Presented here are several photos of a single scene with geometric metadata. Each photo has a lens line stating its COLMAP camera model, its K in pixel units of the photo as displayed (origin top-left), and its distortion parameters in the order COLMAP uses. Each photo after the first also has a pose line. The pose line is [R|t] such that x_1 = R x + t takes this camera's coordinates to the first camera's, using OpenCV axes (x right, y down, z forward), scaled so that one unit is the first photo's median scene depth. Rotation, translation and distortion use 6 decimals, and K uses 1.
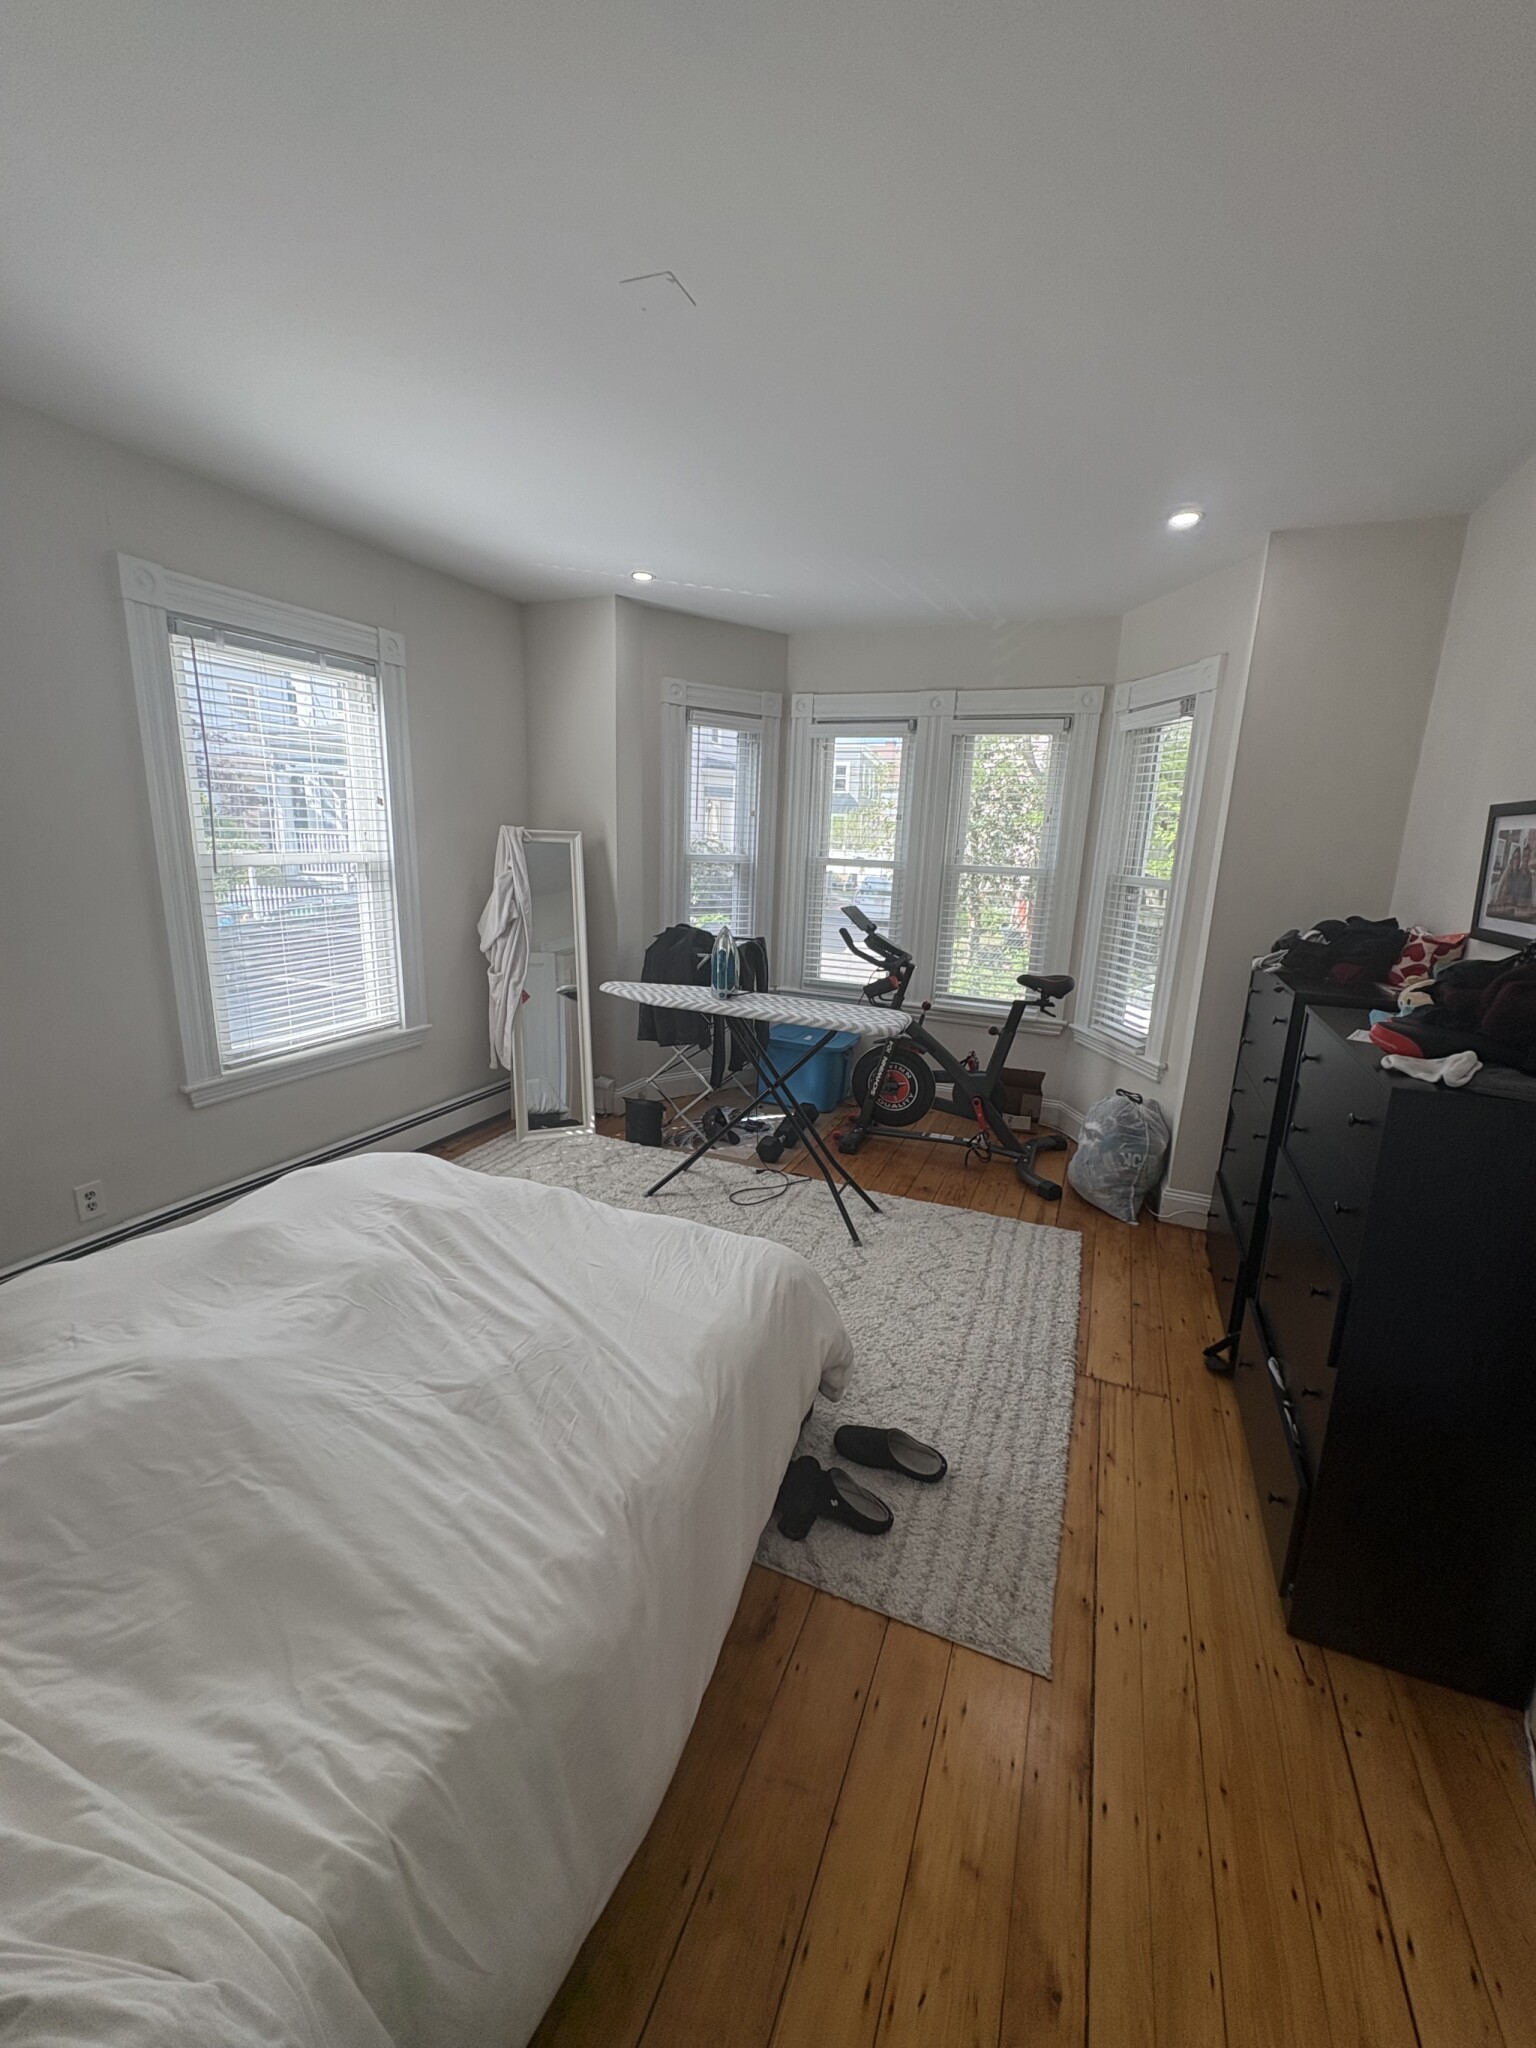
lens RADIAL K [[815.8, 0, 767.1], [0, 815.8, 1019.9], [0, 0, 1]] dist [0.002280, 0.000191]
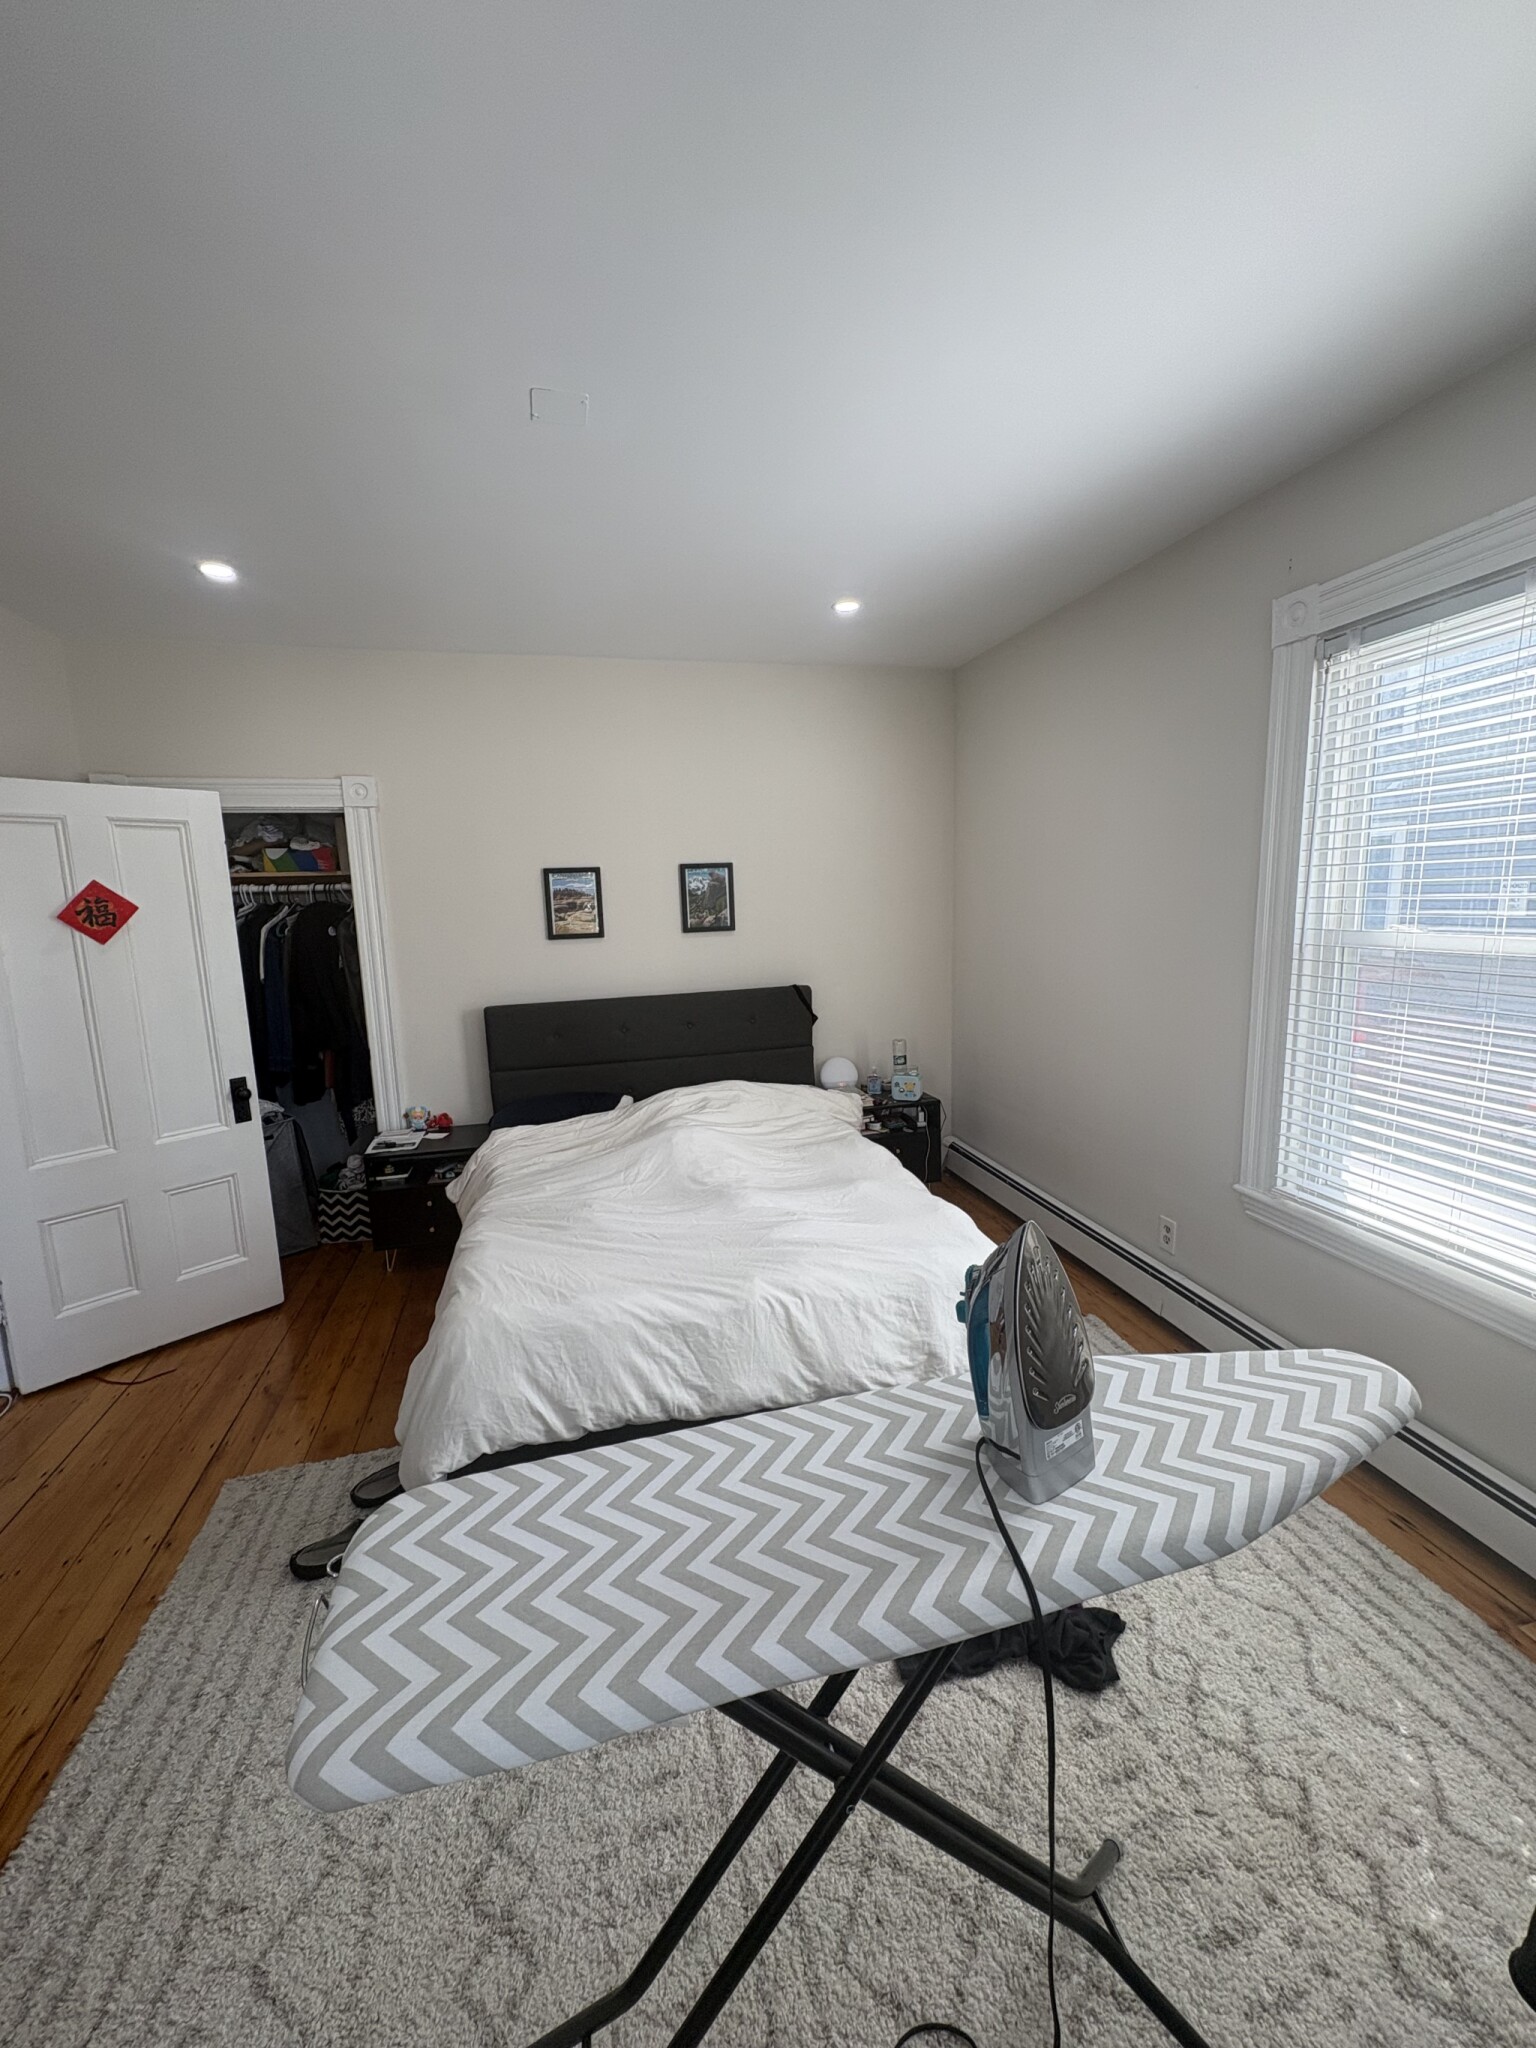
lens RADIAL K [[815.7, 0, 767.8], [0, 815.7, 1019.4], [0, 0, 1]] dist [0.000693, 0.000438]
pose [[-0.794490, 0.082030, -0.601711, 0.163725], [-0.141255, 0.938695, 0.314482, -0.226062], [0.590620, 0.334848, -0.734197, 0.995861]]
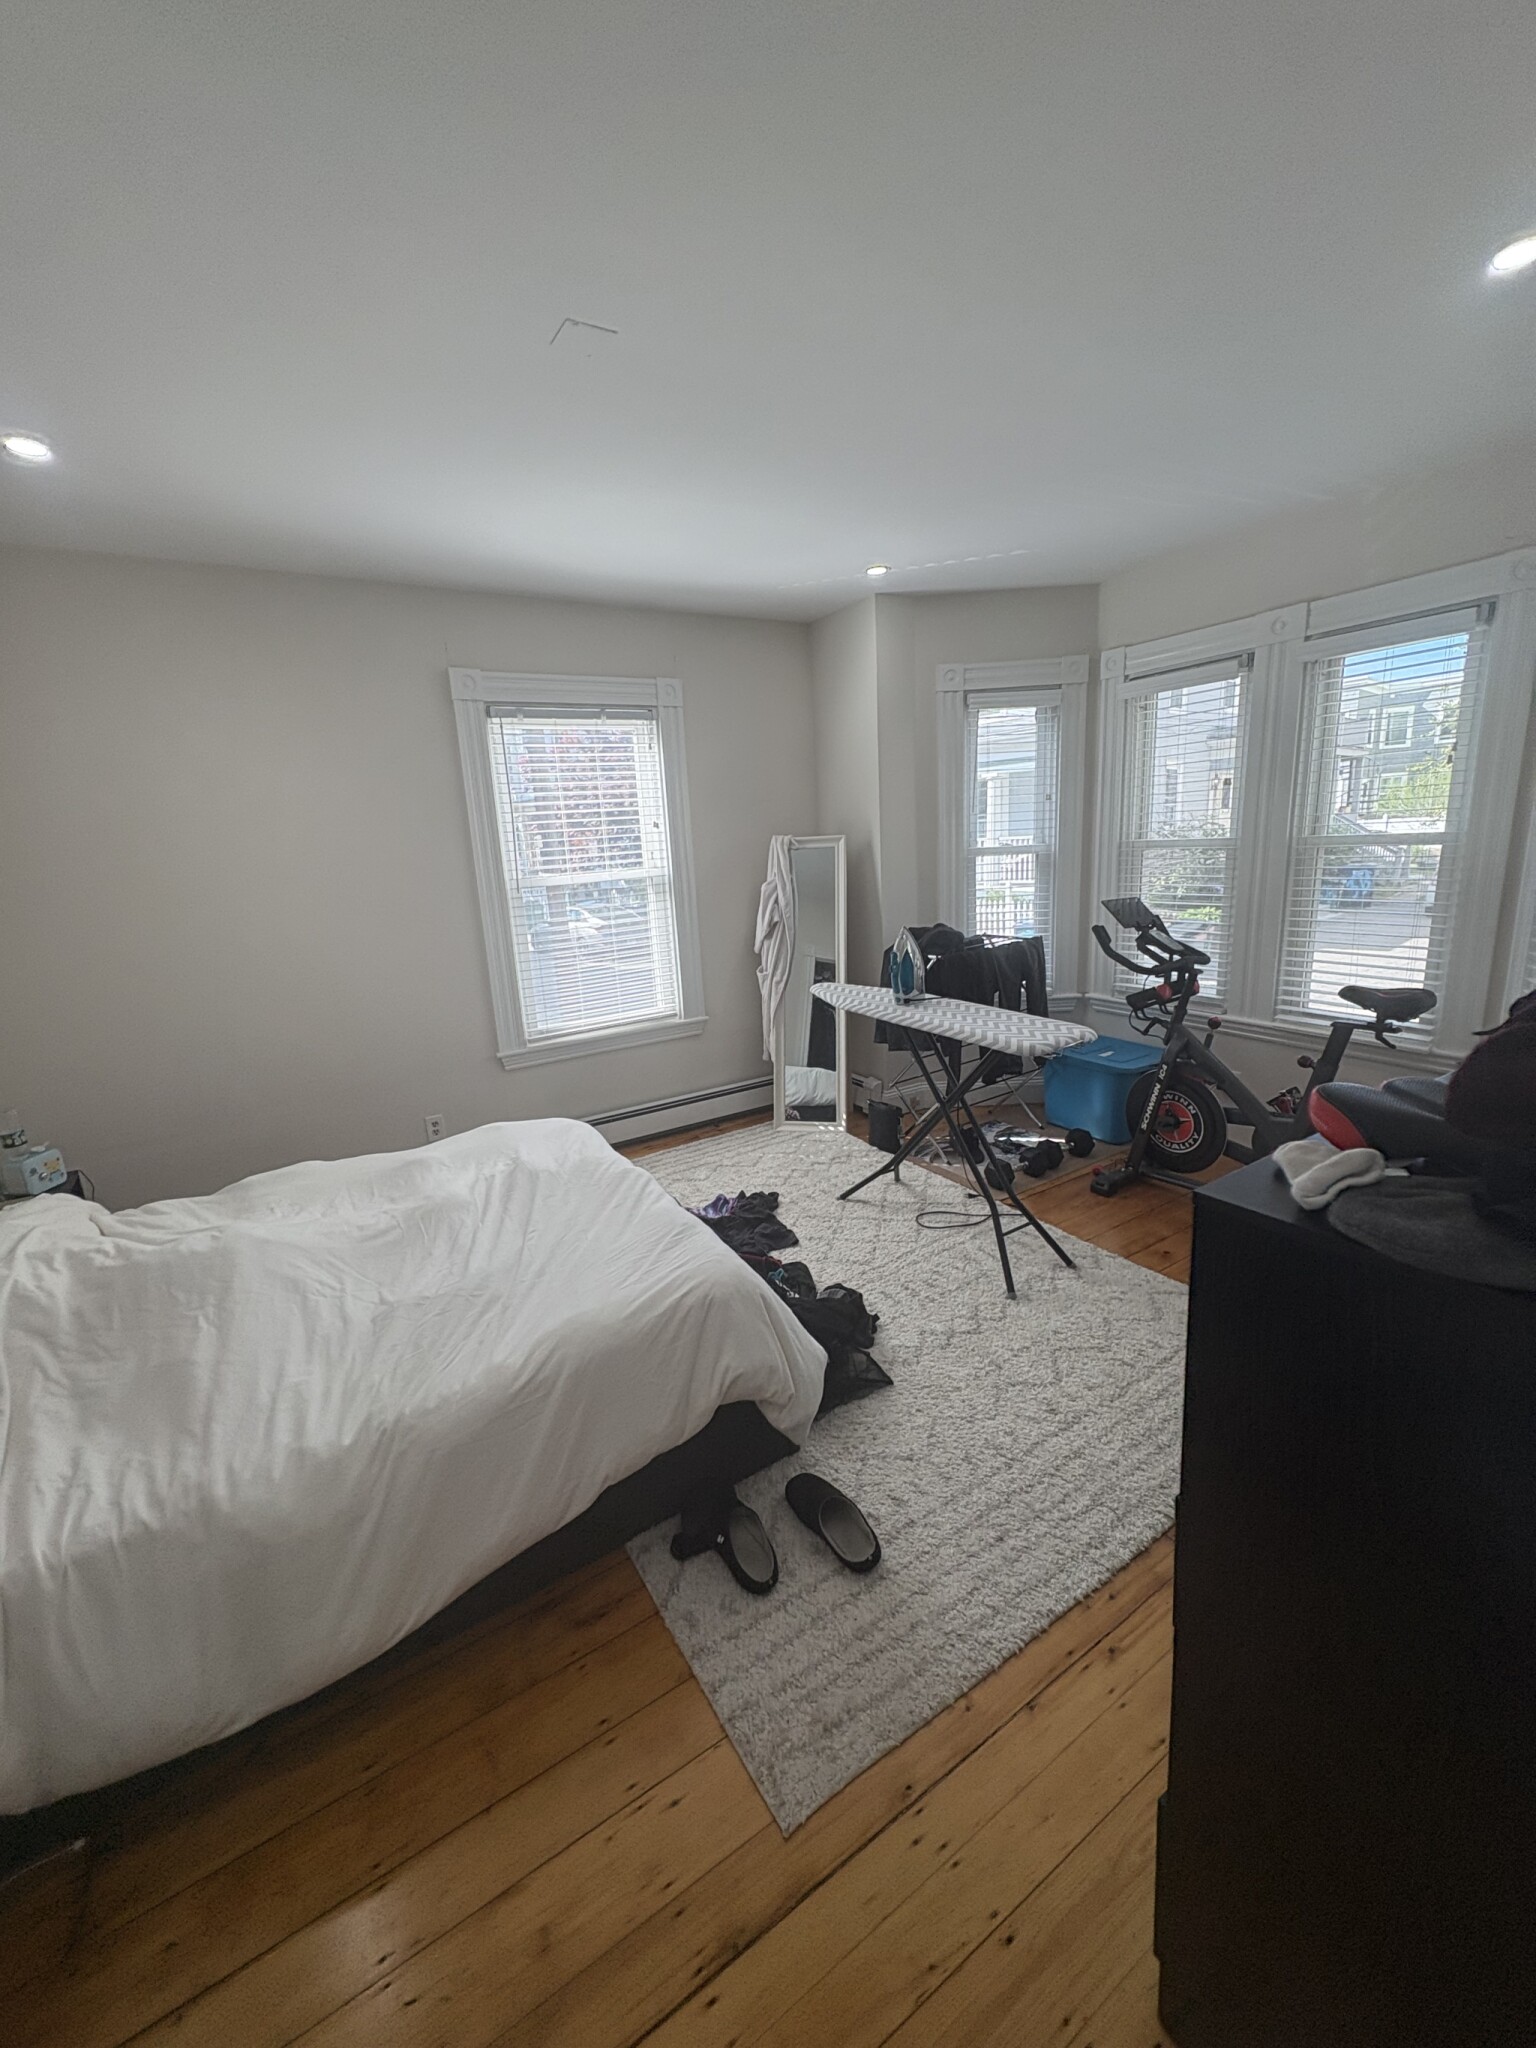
lens RADIAL K [[815.7, 0, 767.8], [0, 815.7, 1019.4], [0, 0, 1]] dist [0.000693, 0.000438]
pose [[0.809800, 0.049154, -0.584644, 0.331037], [-0.048910, 0.998672, 0.016217, -0.013387], [0.584664, 0.015463, 0.811128, 0.131581]]
